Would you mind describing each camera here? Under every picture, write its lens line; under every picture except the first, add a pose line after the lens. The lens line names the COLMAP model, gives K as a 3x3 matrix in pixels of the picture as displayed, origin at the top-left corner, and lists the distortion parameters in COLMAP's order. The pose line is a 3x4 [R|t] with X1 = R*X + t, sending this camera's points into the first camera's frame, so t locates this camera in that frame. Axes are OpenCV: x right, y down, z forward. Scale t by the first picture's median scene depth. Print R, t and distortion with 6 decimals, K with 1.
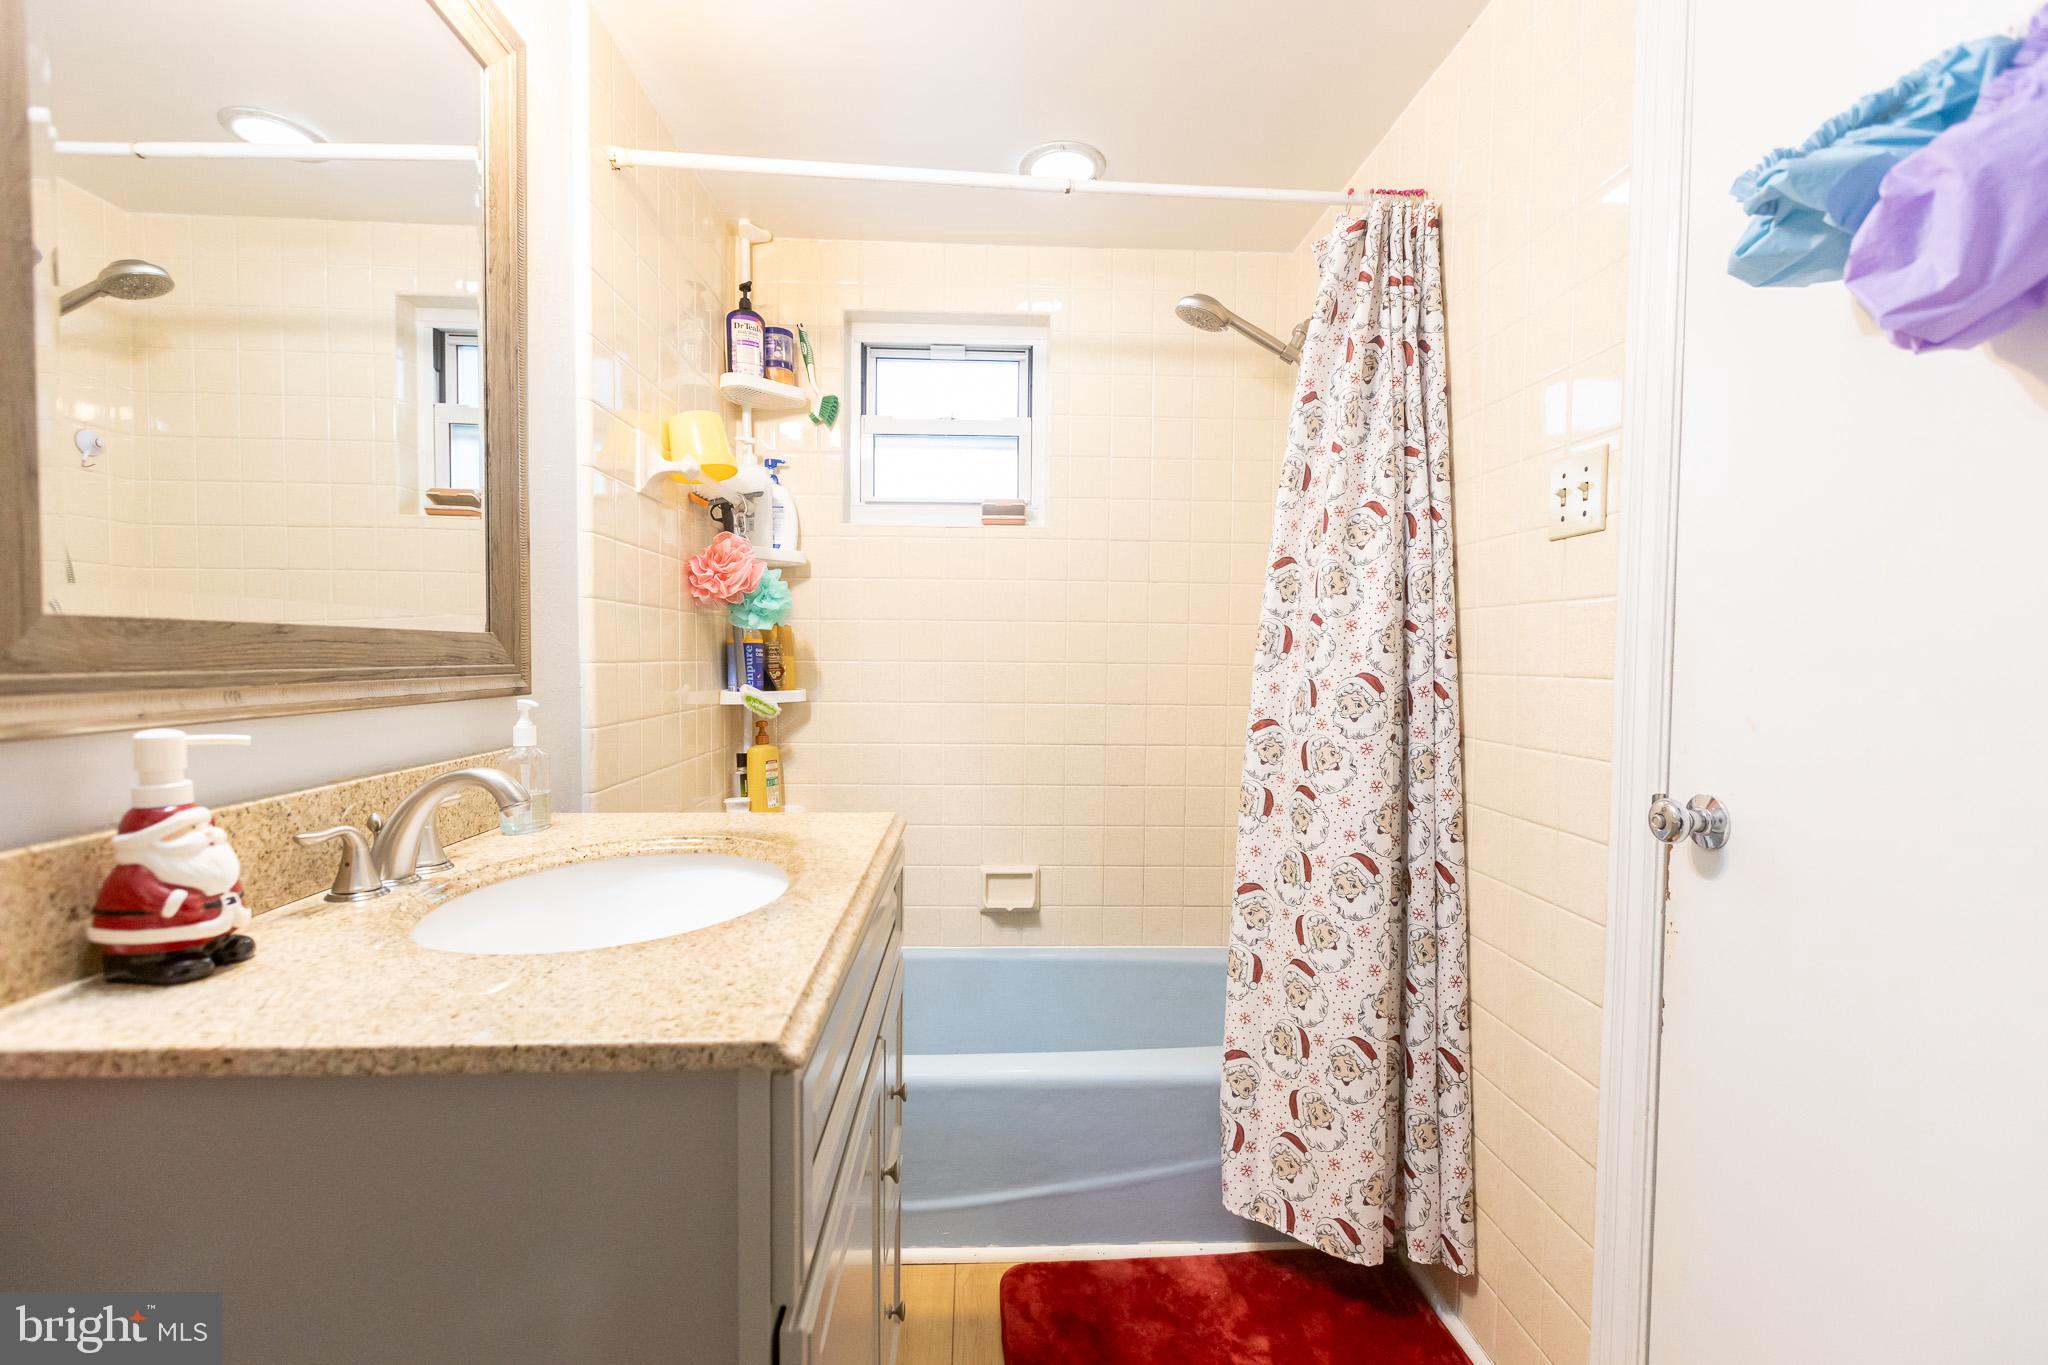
lens RADIAL K [[913.7, 0, 1035.5], [0, 913.7, 682.9], [0, 0, 1]] dist [0.000303, -0.000103]
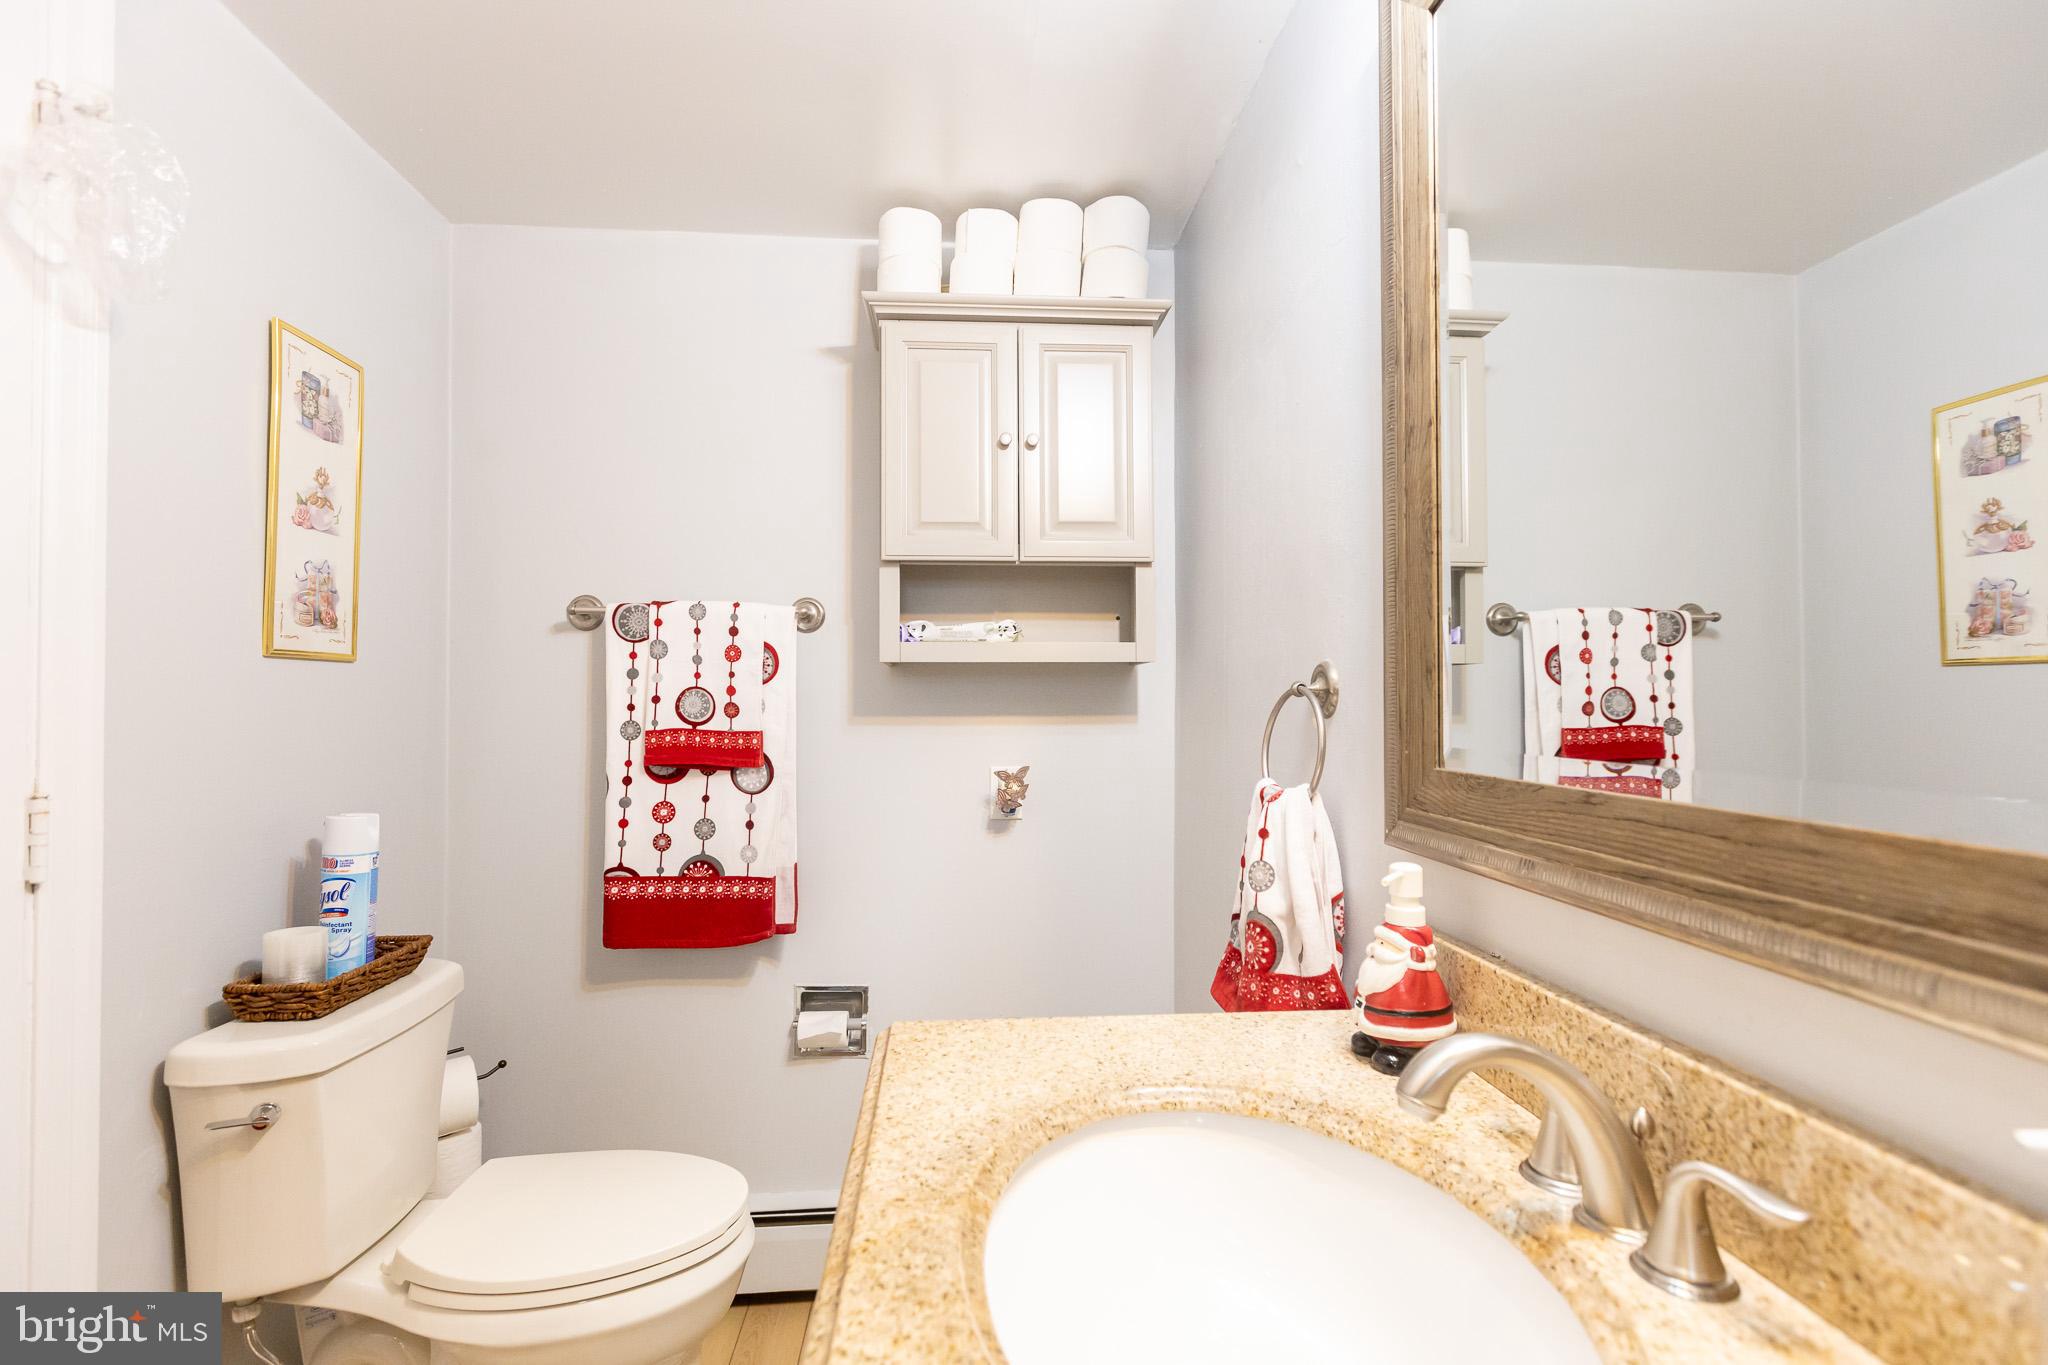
lens RADIAL K [[913.7, 0, 1020.4], [0, 913.7, 678.5], [0, 0, 1]] dist [0.000303, -0.000103]
pose [[-0.999785, -0.005808, -0.019901, -0.286778], [-0.006000, 0.999936, 0.009636, -0.149397], [0.019843, 0.009753, -0.999756, 1.591151]]
